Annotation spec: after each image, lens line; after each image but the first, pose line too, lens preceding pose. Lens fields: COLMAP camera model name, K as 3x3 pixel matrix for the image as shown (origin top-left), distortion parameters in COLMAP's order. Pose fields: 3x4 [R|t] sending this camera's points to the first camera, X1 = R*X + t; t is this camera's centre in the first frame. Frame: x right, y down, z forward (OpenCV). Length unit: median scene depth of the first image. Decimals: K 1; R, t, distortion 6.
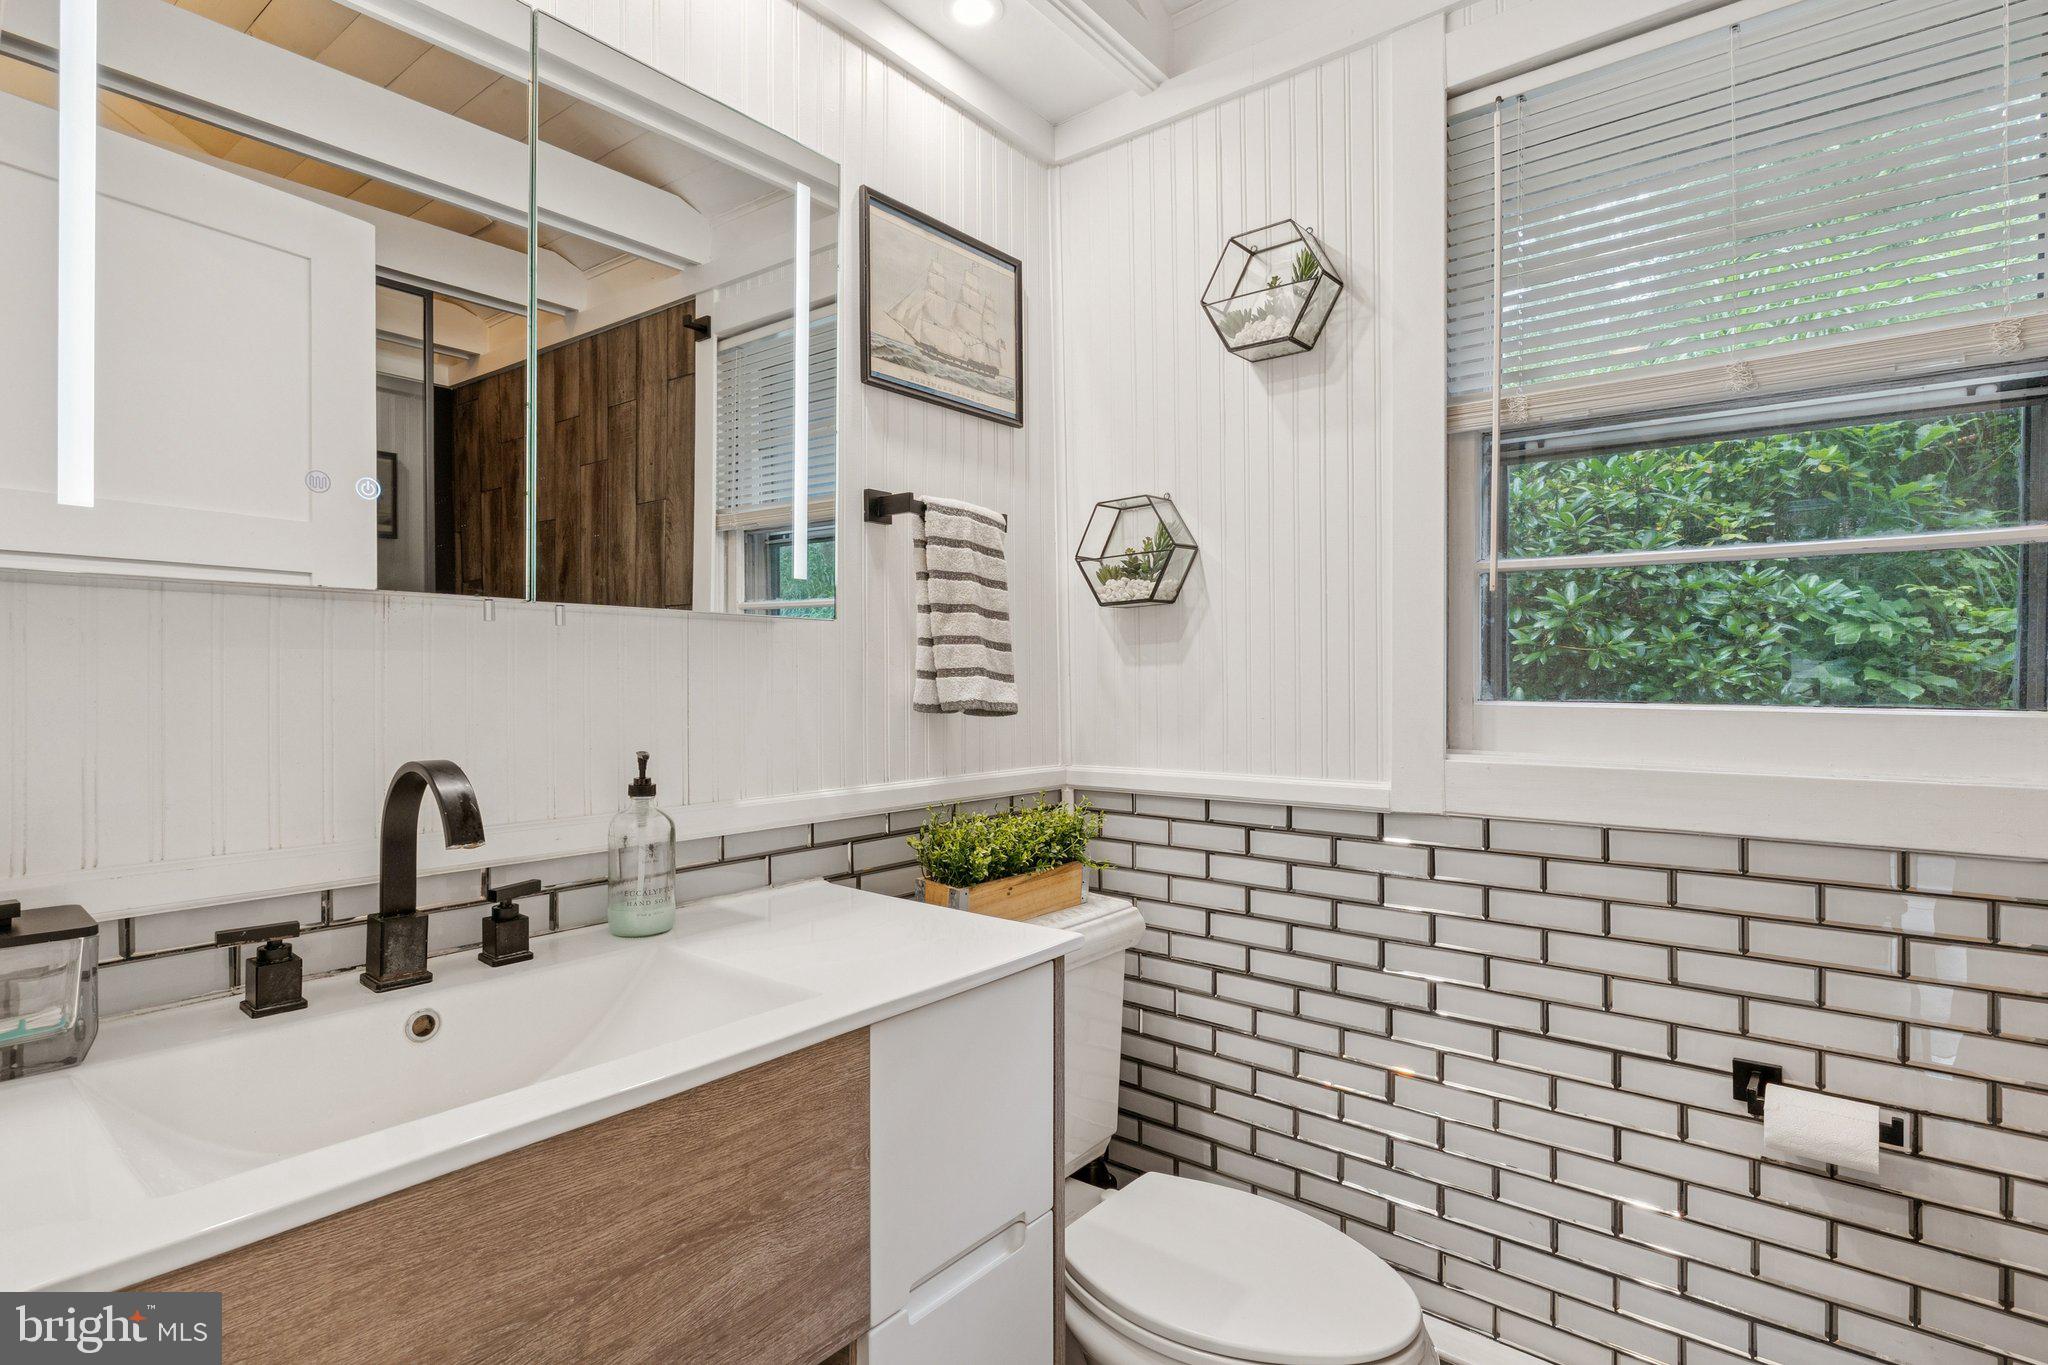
lens RADIAL K [[978.5, 0, 1033.9], [0, 978.5, 687.4], [0, 0, 1]] dist [0.001106, 0.000367]
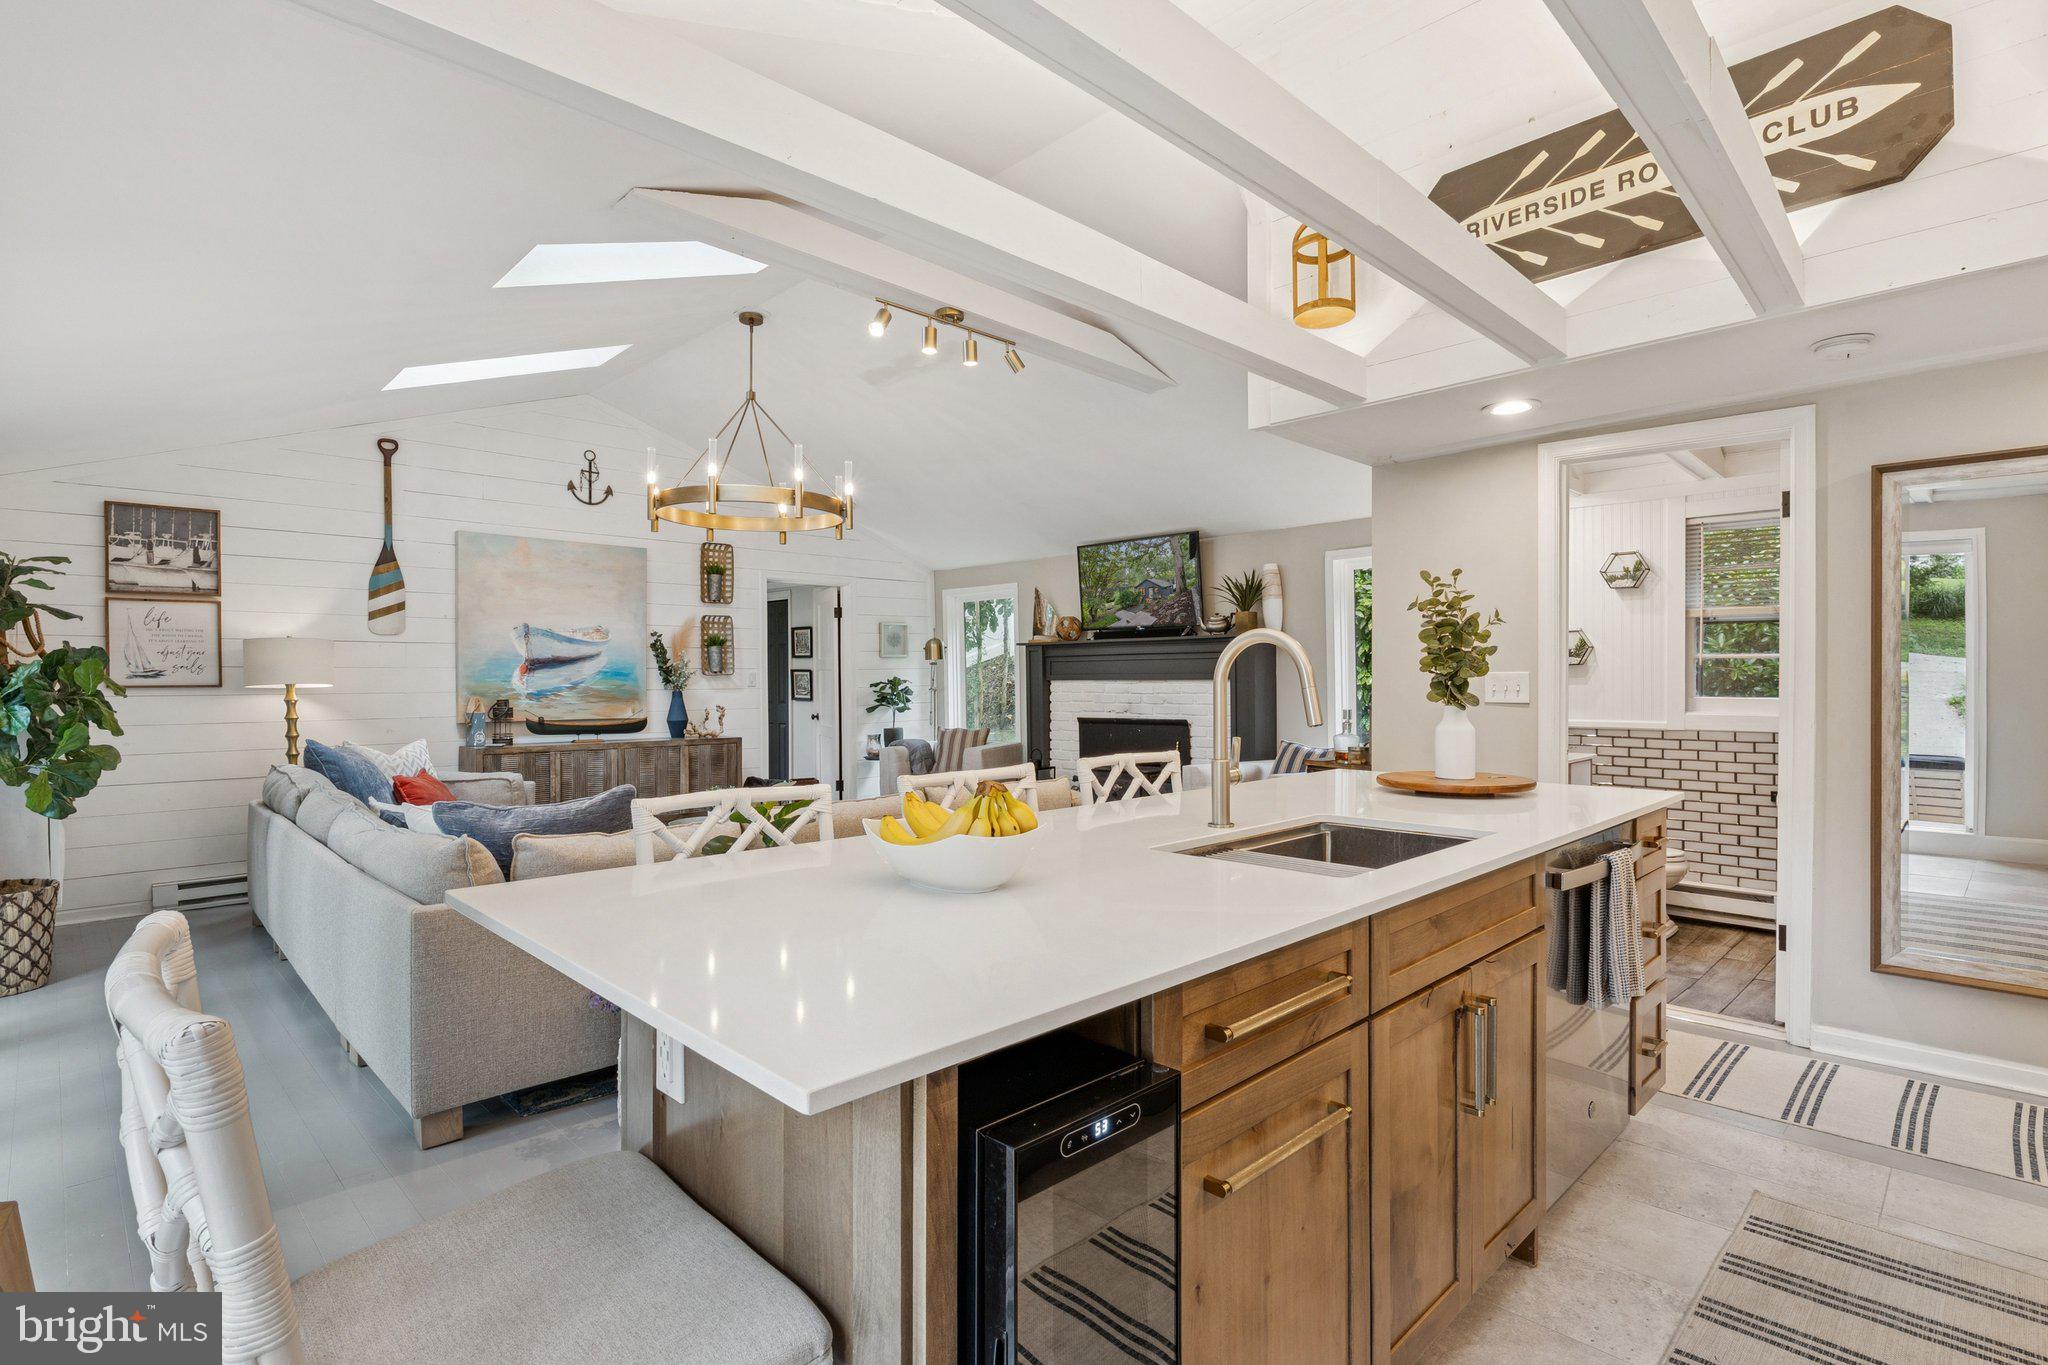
lens RADIAL K [[978.5, 0, 1029.0], [0, 978.5, 681.7], [0, 0, 1]] dist [0.001106, 0.000367]
pose [[0.994175, -0.001824, -0.107761, -1.395778], [0.001773, 0.999998, -0.000572, -0.037153], [0.107762, 0.000377, 0.994177, -2.480856]]
